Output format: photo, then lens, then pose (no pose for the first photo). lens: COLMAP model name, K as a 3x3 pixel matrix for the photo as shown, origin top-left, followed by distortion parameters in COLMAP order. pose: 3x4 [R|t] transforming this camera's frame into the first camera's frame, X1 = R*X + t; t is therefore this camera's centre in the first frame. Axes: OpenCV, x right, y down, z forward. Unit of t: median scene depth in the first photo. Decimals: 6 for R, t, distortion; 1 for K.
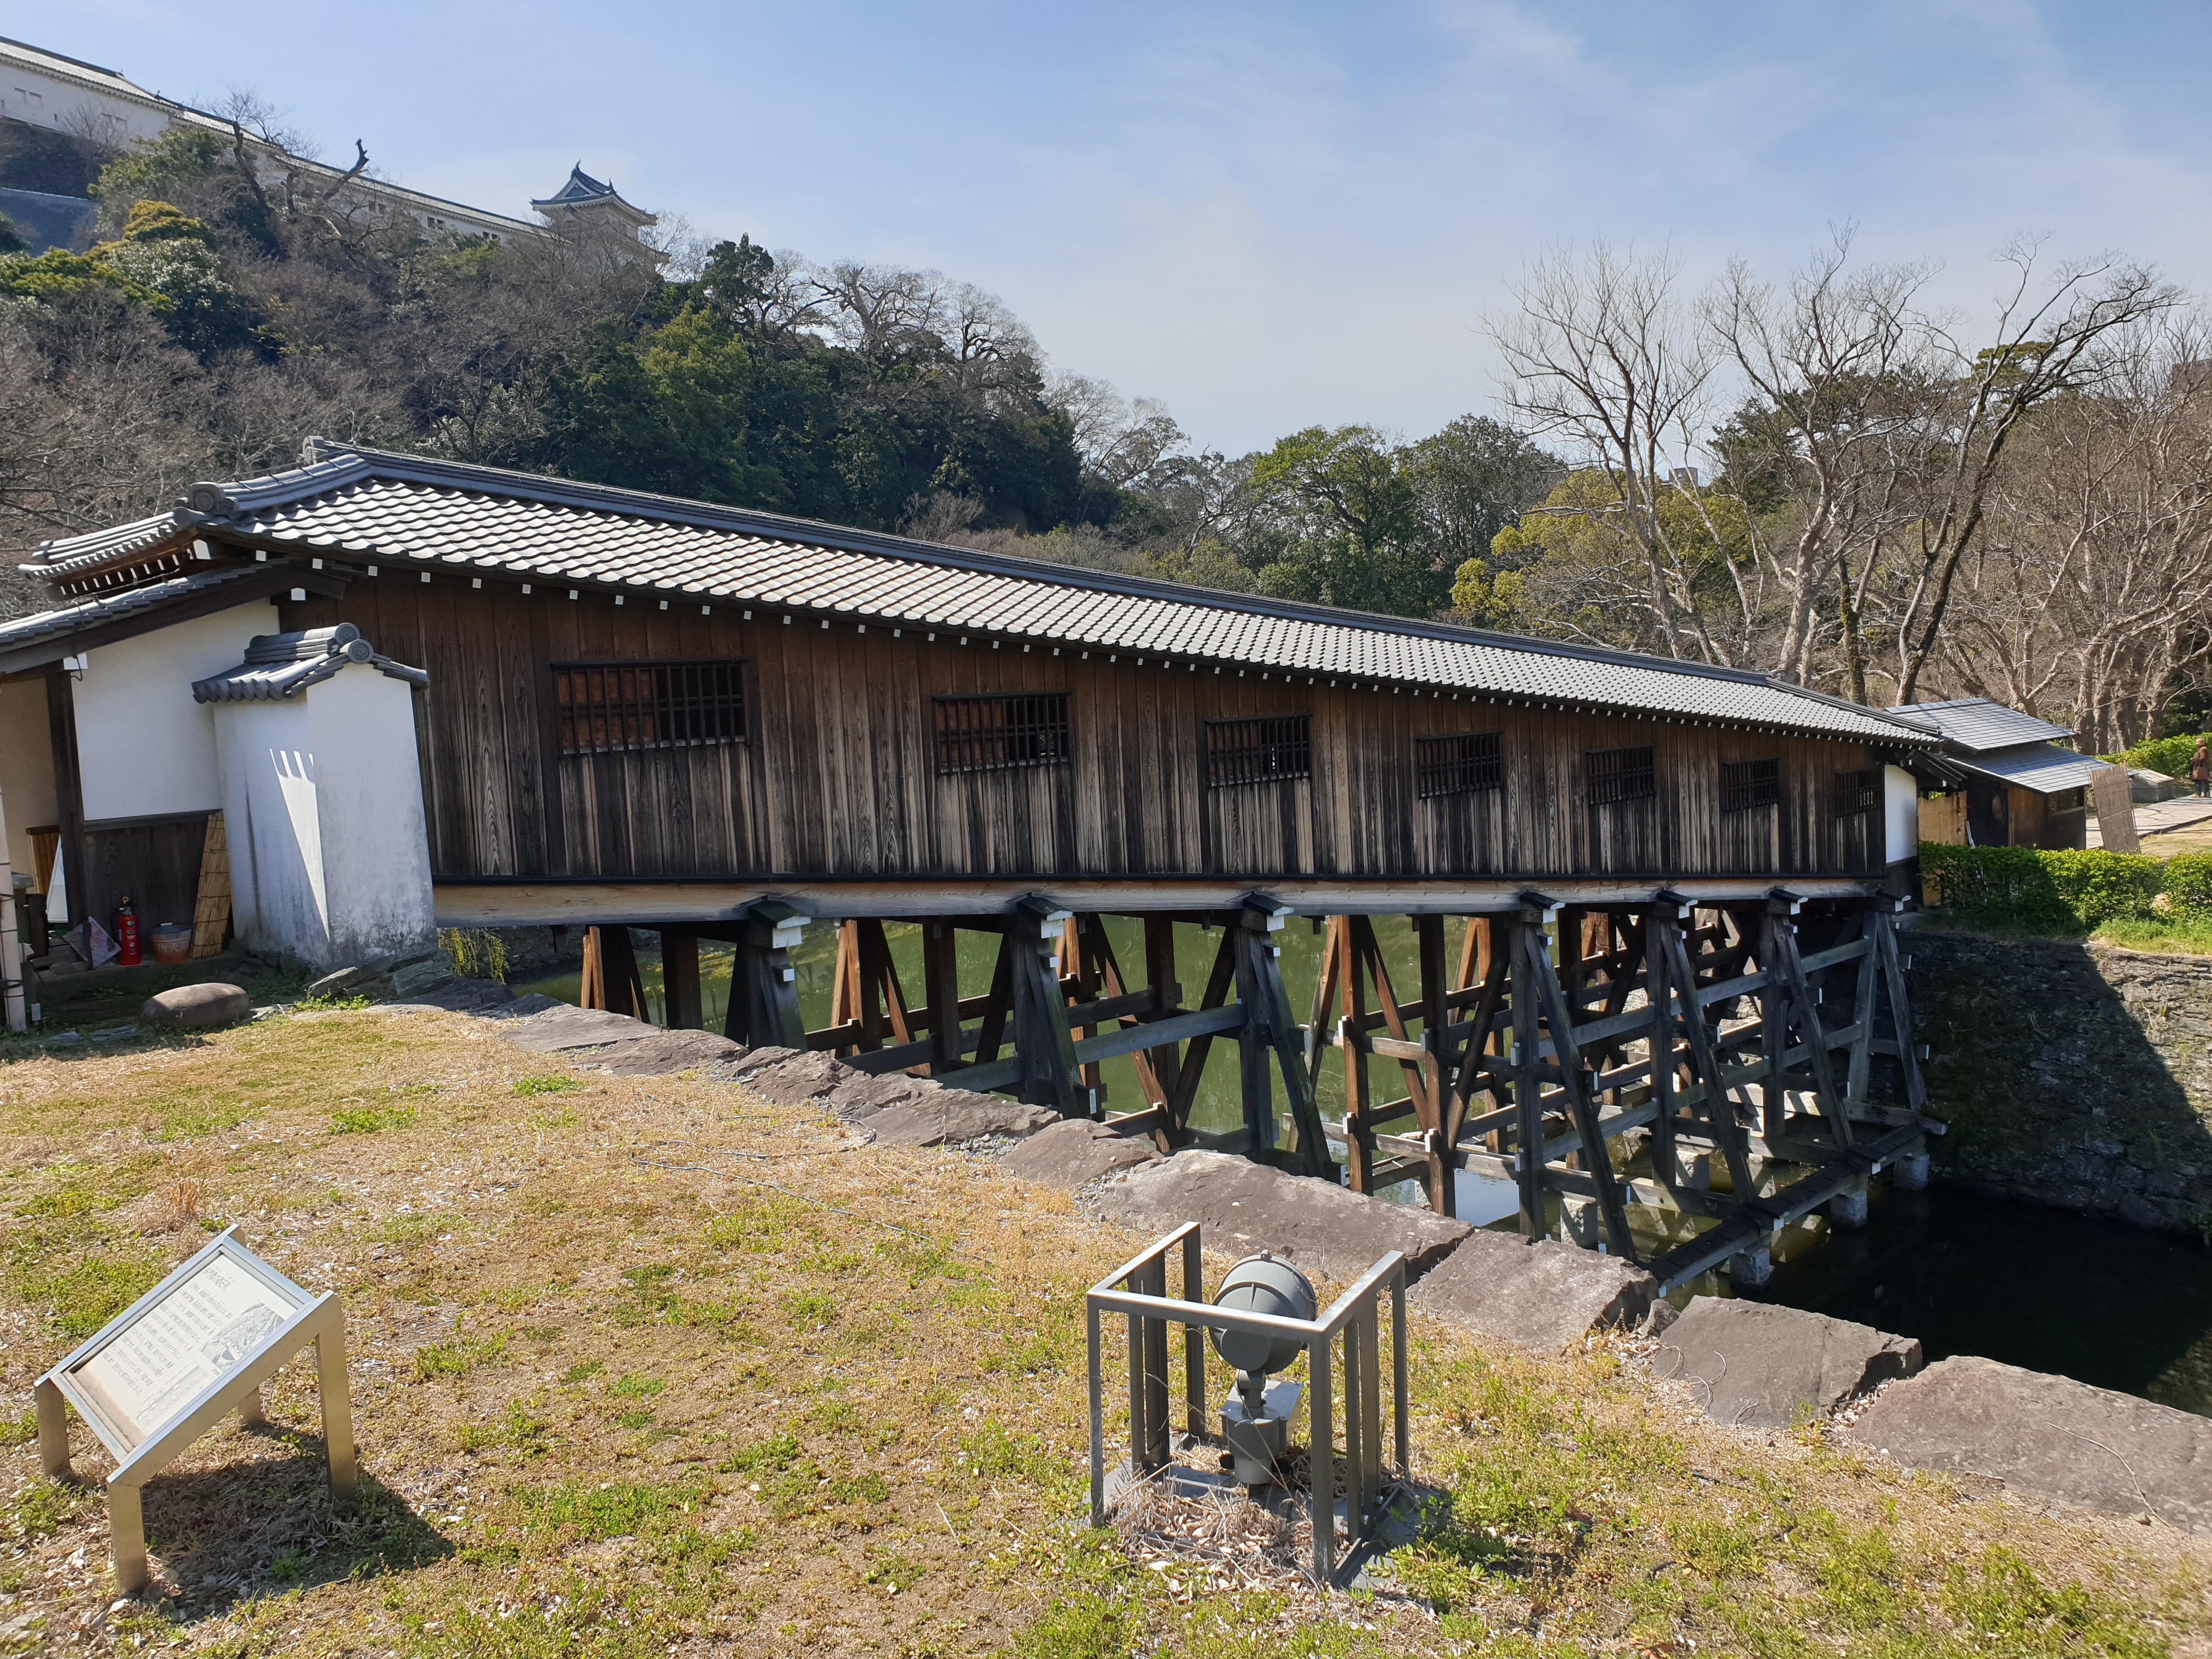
lens RADIAL K [[1735.6, 0, 1106.8], [0, 1735.6, 806.6], [0, 0, 1]] dist [0.054350, -0.033425]
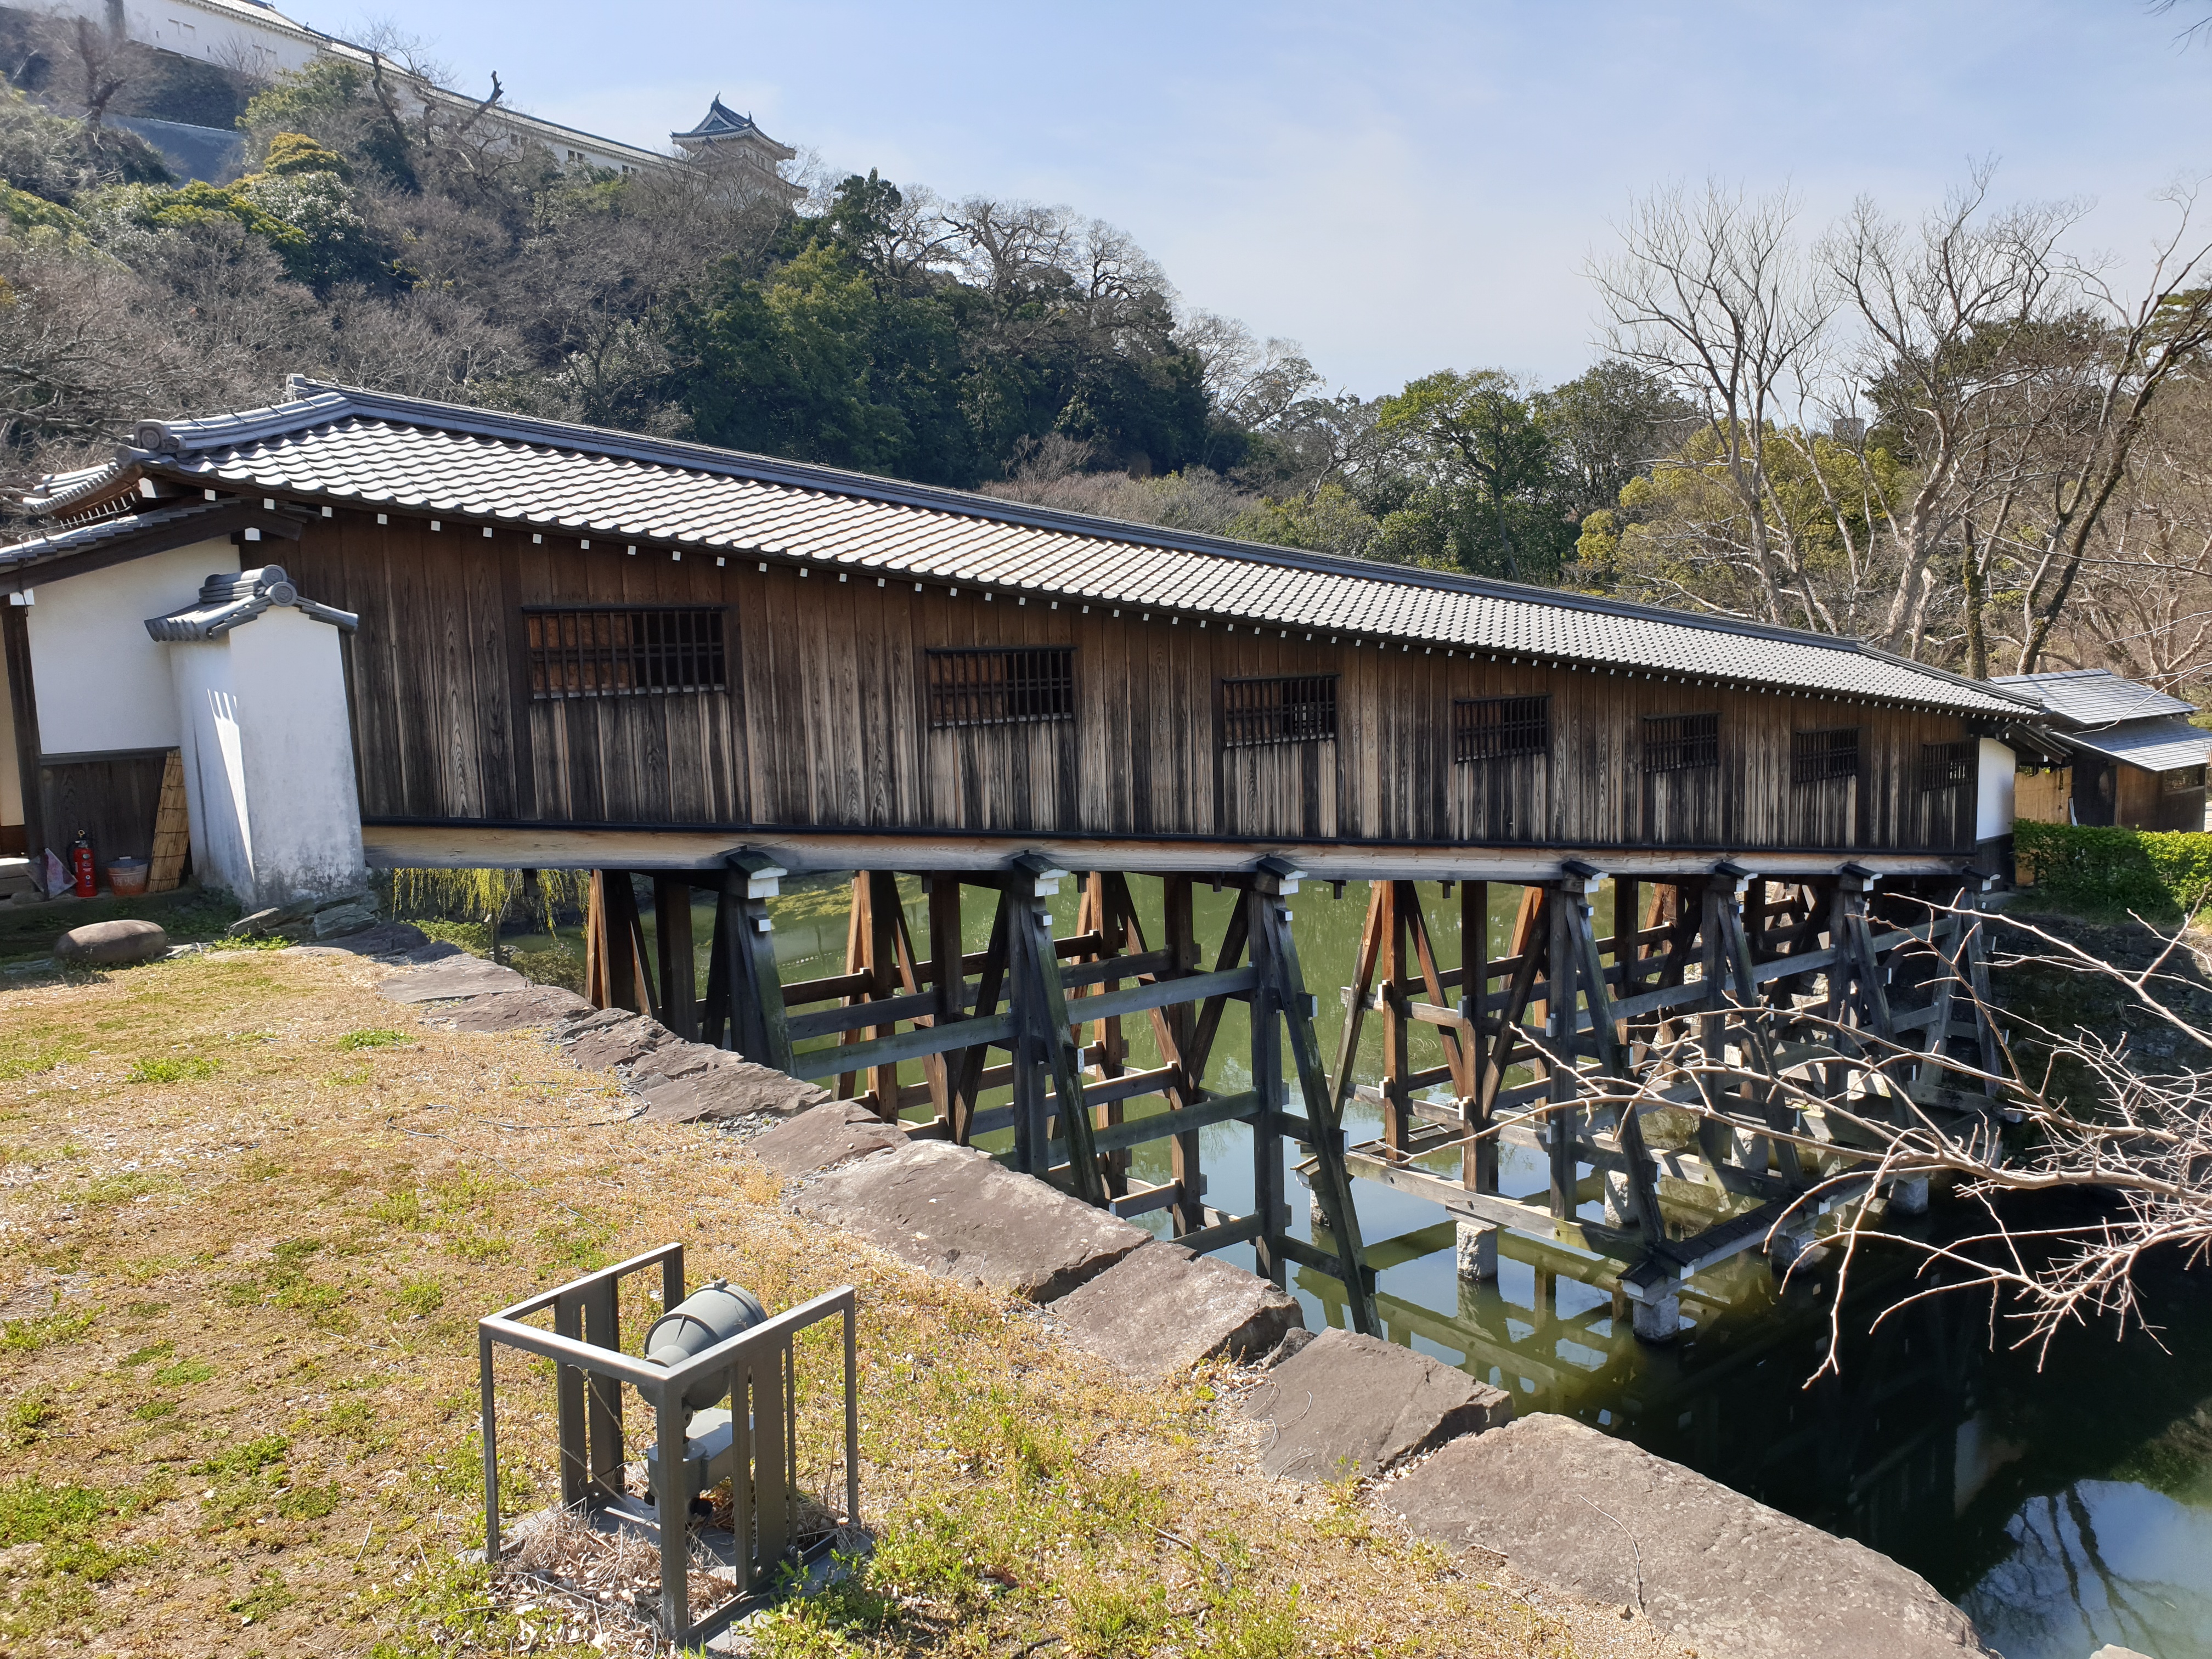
lens RADIAL K [[1733.0, 0, 1108.3], [0, 1733.0, 852.1], [0, 0, 1]] dist [0.035267, -0.001123]
pose [[0.996966, 0.031331, -0.071255, 0.048265], [-0.027214, 0.997944, 0.058033, -0.004917], [0.072927, -0.055918, 0.995768, 0.012401]]
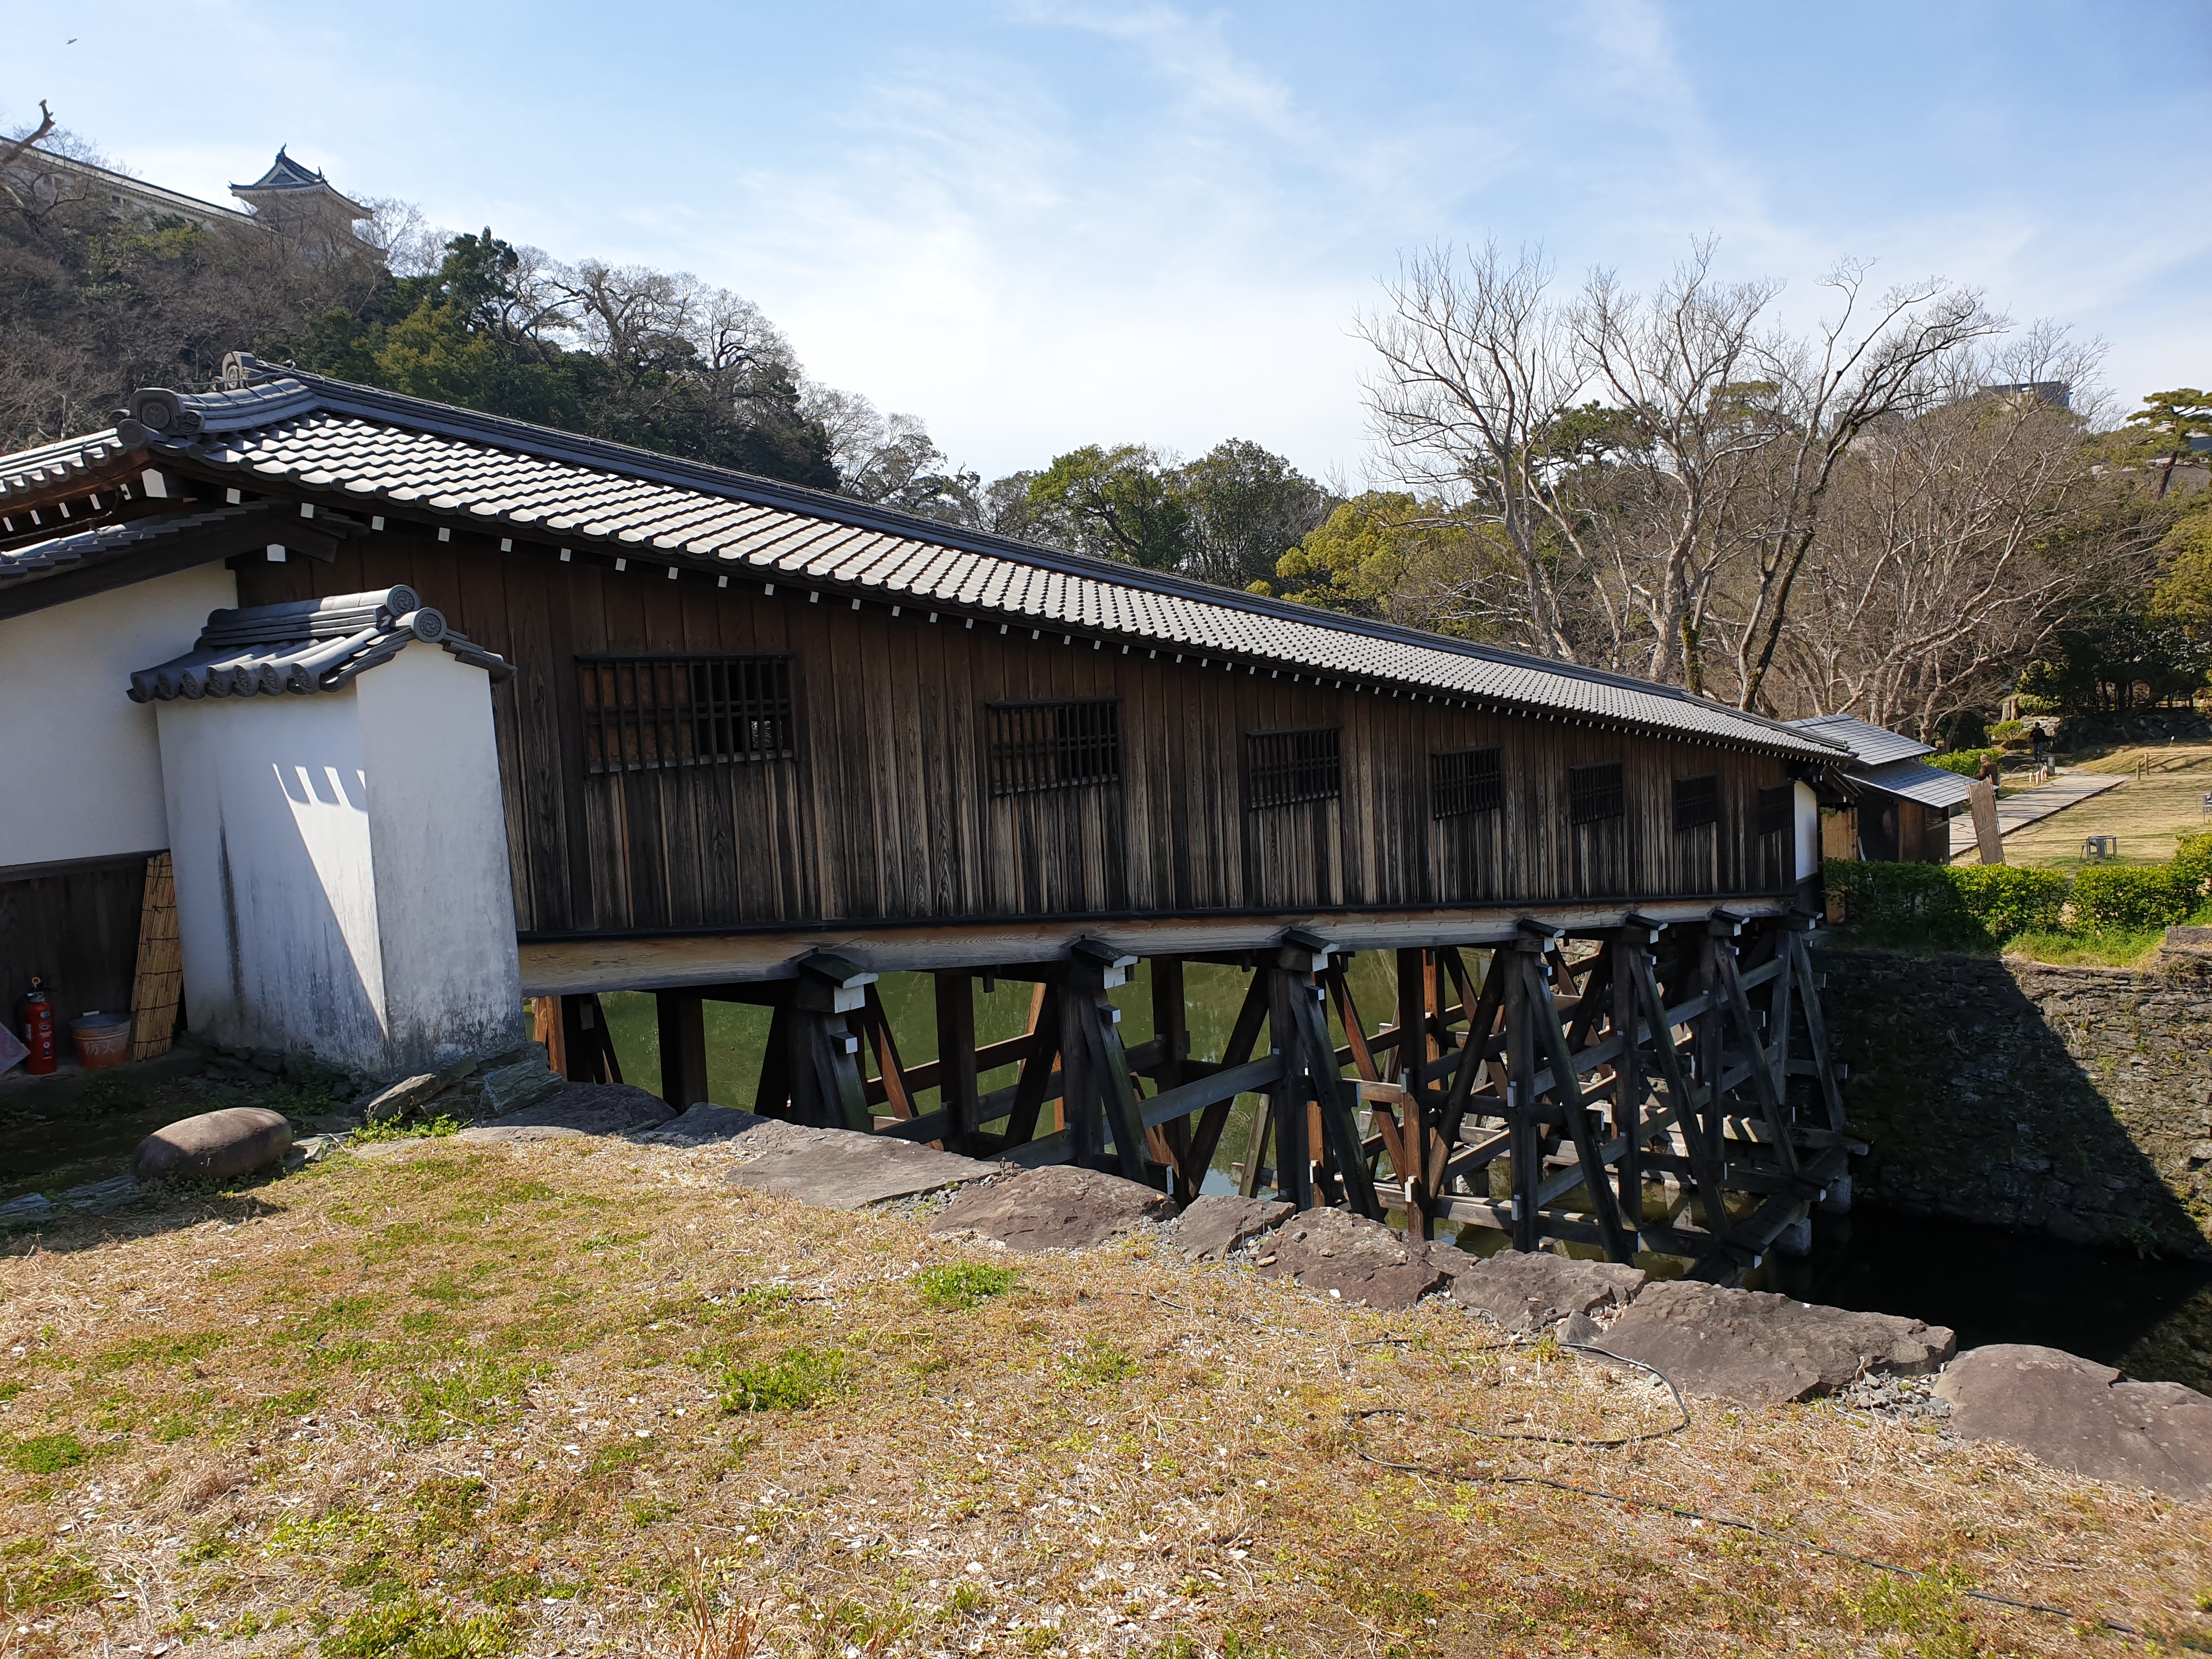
lens RADIAL K [[1735.4, 0, 1106.0], [0, 1735.4, 829.5], [0, 0, 1]] dist [0.042206, -0.006022]
pose [[0.989106, -0.010916, 0.146803, -0.104779], [0.010950, 0.999940, 0.000575, -0.001501], [-0.146800, 0.001039, 0.989166, 0.106255]]
